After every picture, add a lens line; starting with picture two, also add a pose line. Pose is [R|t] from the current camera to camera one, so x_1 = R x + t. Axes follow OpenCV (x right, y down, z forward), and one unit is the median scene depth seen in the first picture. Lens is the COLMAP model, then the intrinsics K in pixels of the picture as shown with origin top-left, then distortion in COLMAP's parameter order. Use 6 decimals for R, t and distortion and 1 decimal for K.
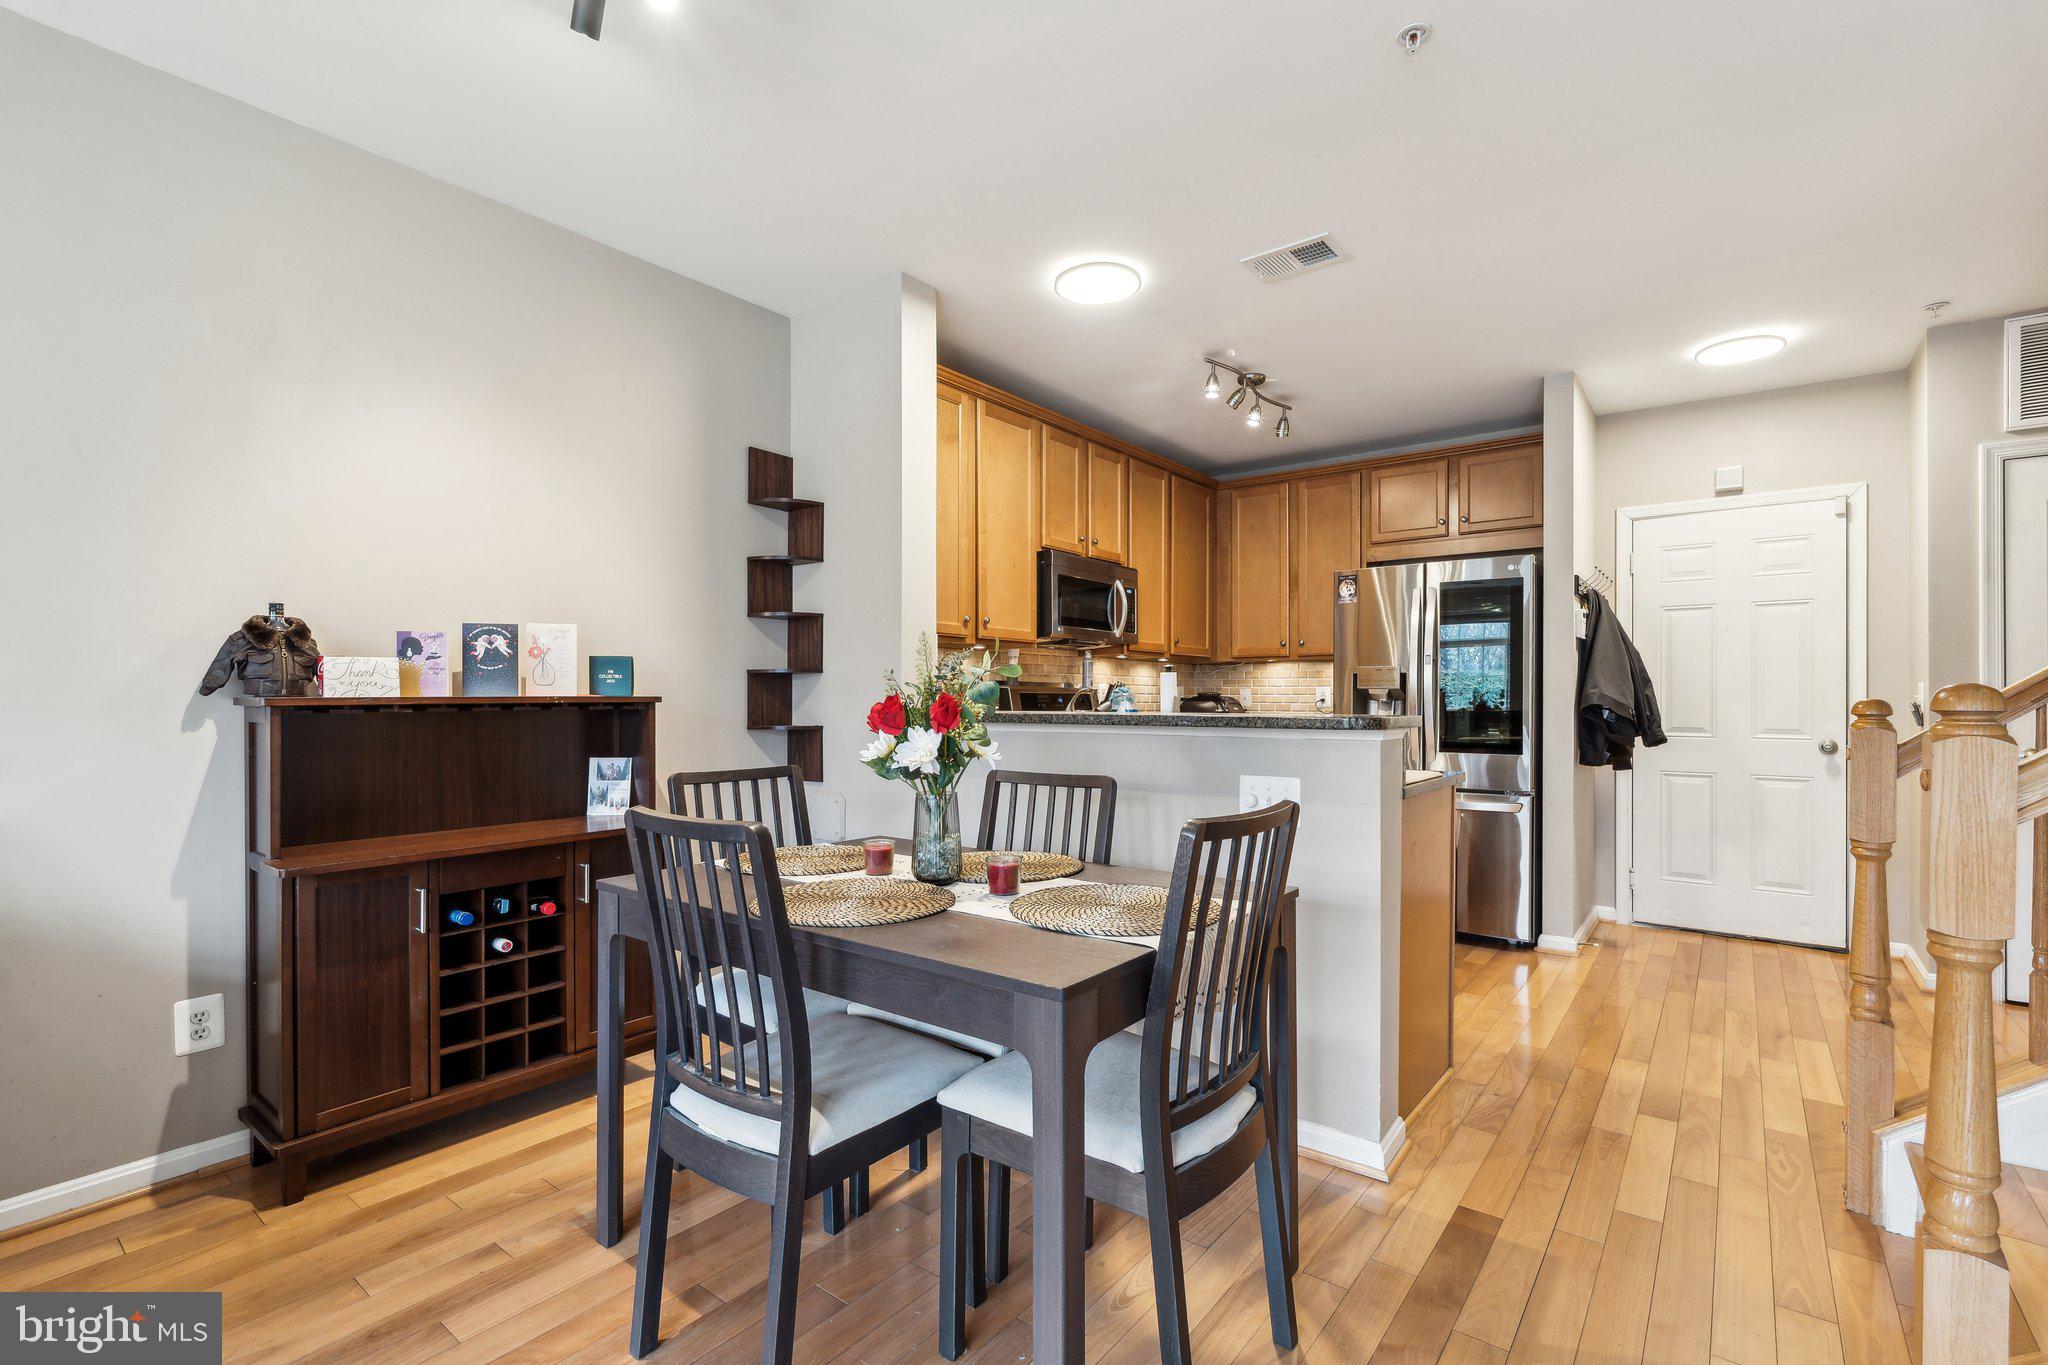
lens RADIAL K [[925.7, 0, 1030.9], [0, 925.7, 698.7], [0, 0, 1]] dist [-0.001135, -0.000097]
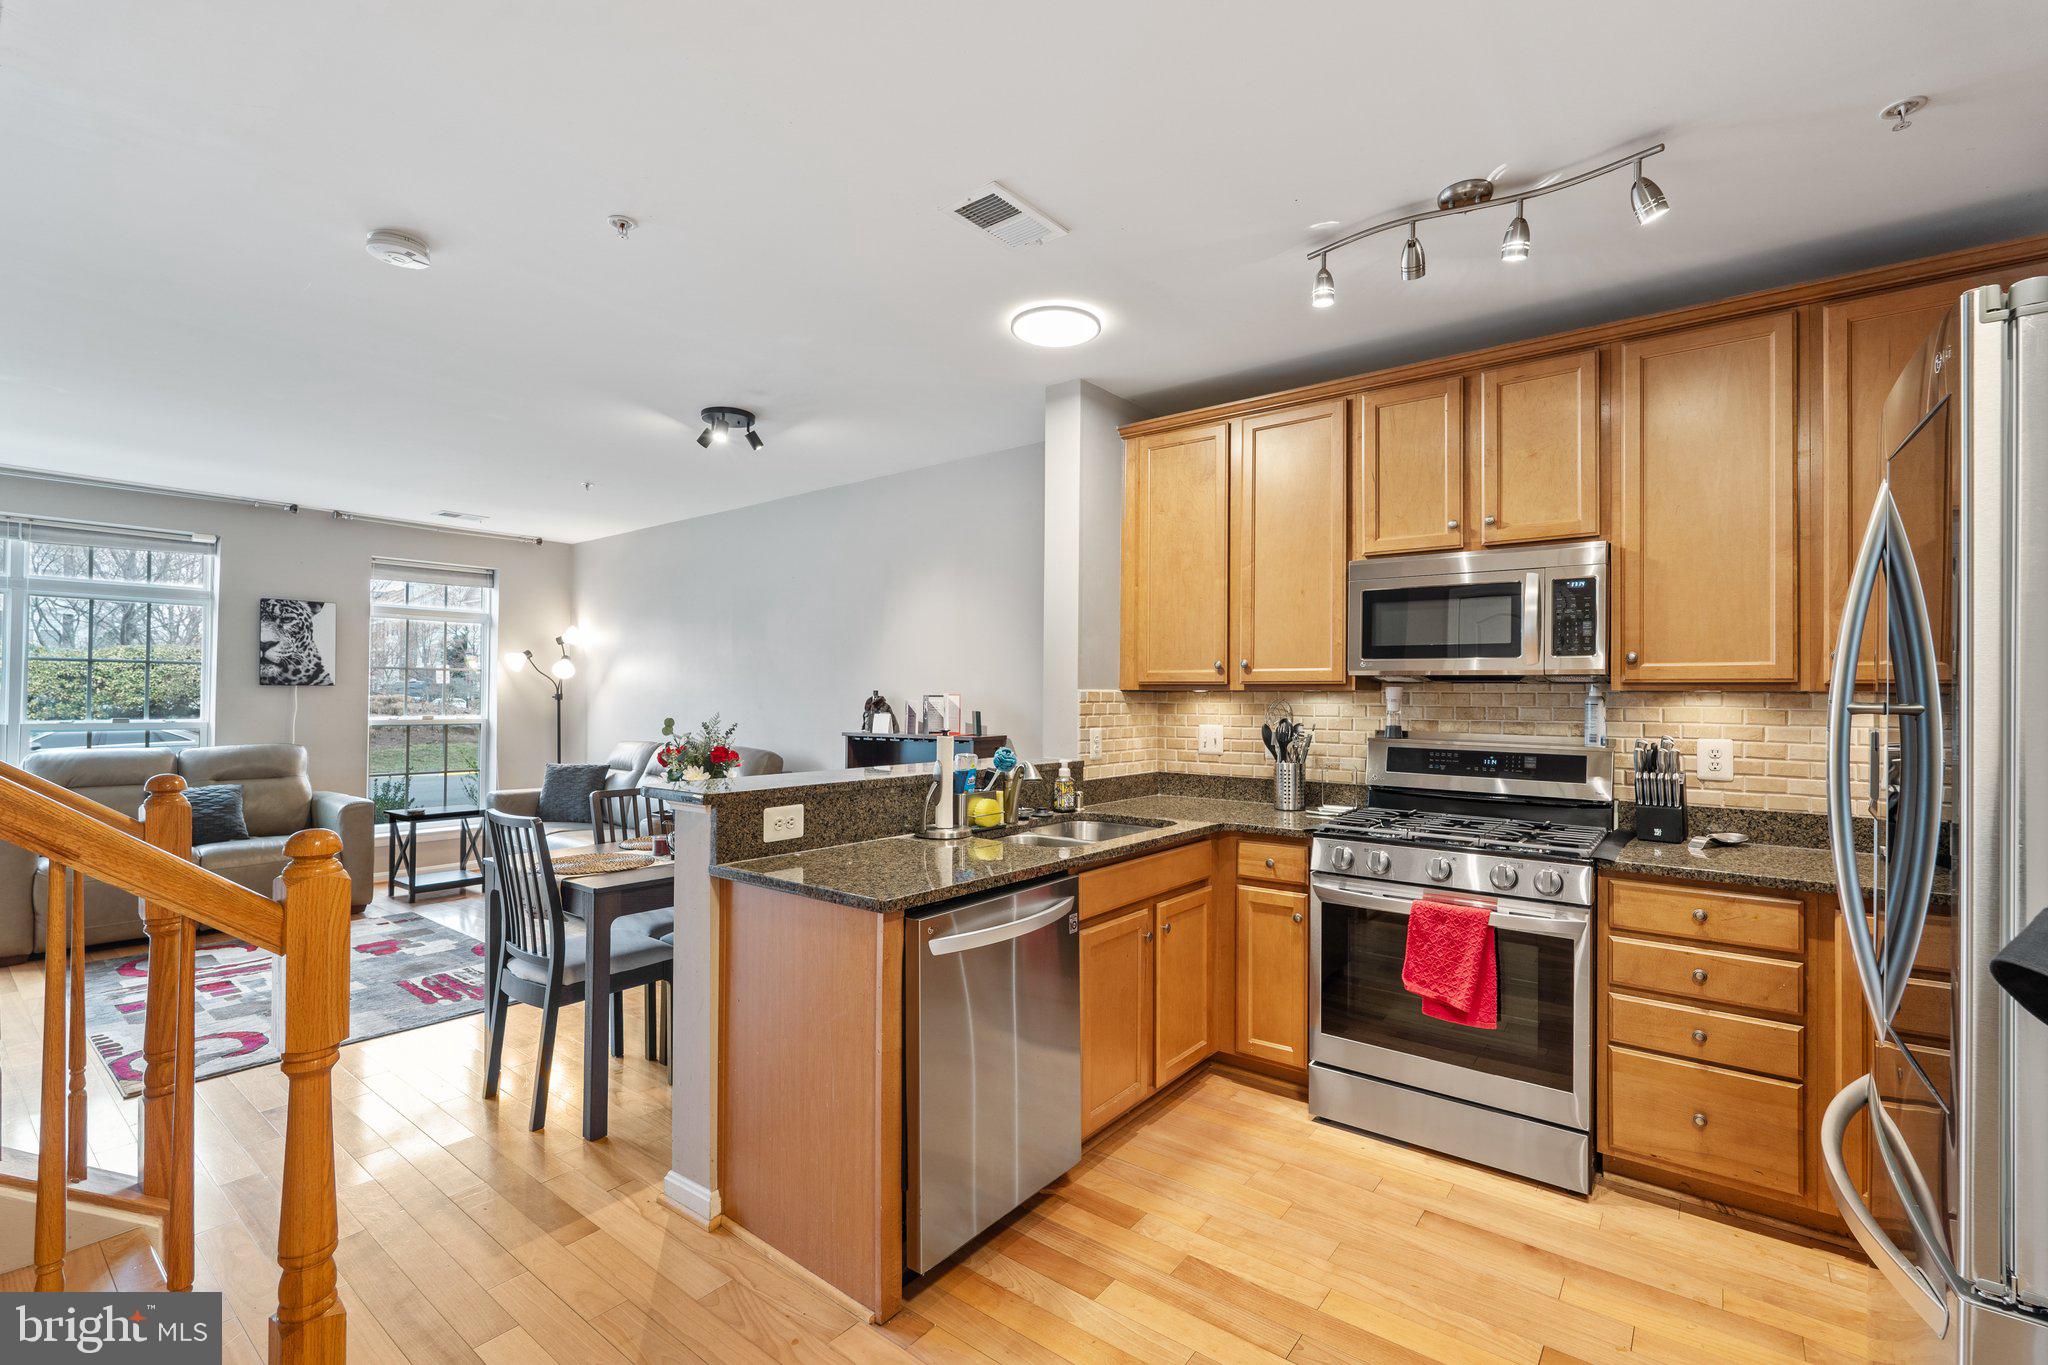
lens RADIAL K [[900.1, 0, 1027.8], [0, 900.1, 687.9], [0, 0, 1]] dist [-0.002471, -0.000059]
pose [[-0.006784, -0.009535, -0.999932, 0.769664], [-0.005607, 0.999939, -0.009497, -0.049633], [0.999961, 0.005543, -0.006838, 0.750351]]
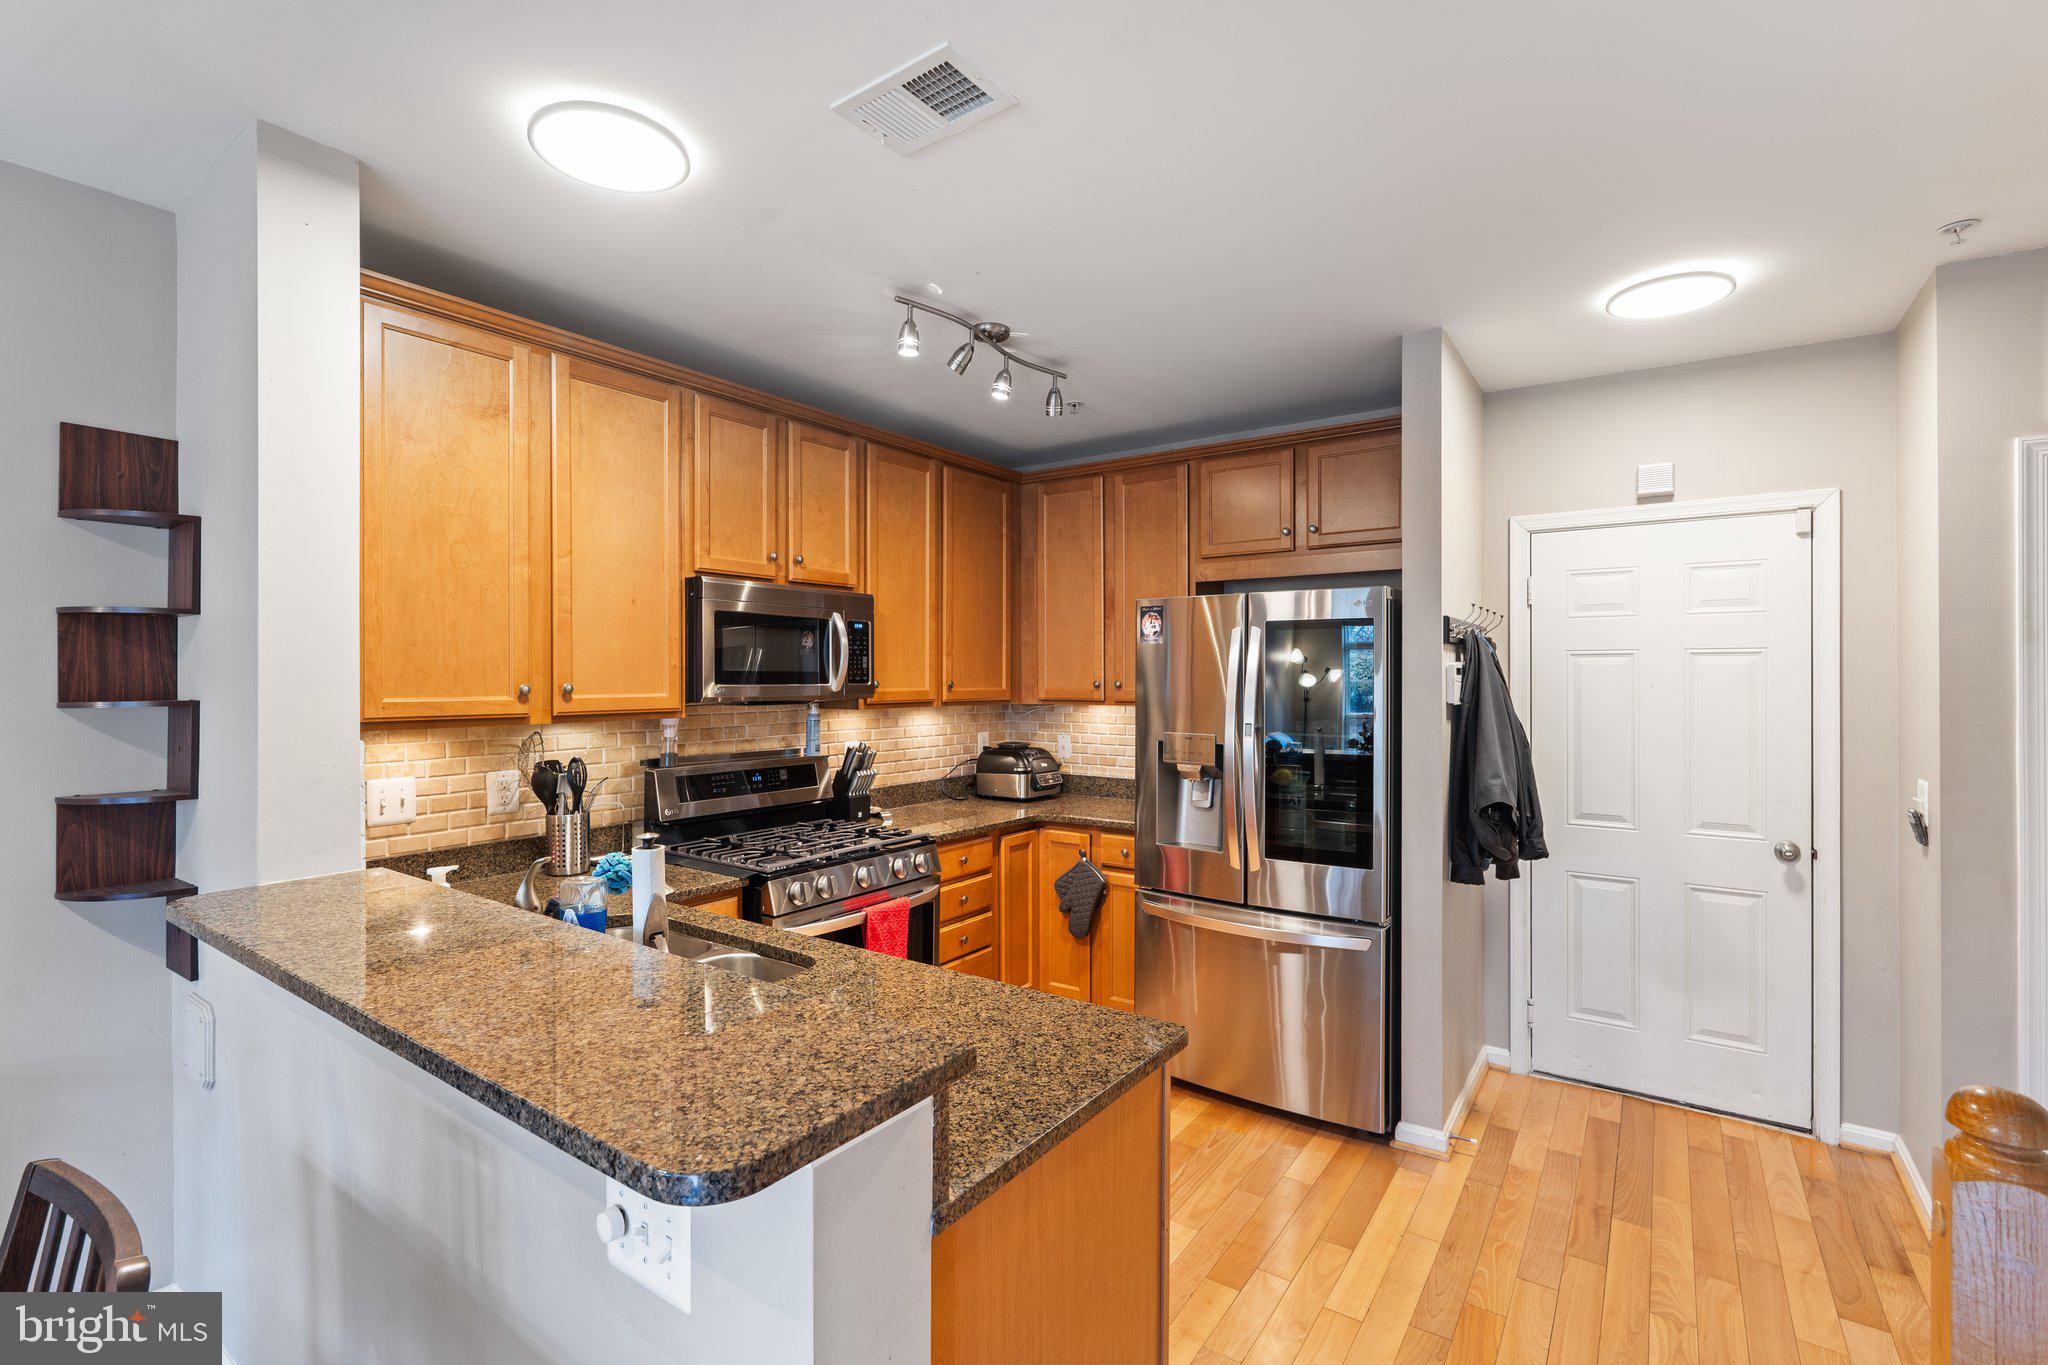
lens RADIAL K [[913.1, 0, 1033.0], [0, 913.1, 674.3], [0, 0, 1]] dist [-0.002273, -0.000284]
pose [[0.998902, -0.002315, 0.046786, 0.238891], [0.002301, 0.999997, 0.000357, -0.089127], [-0.046787, -0.000249, 0.998905, 0.314941]]
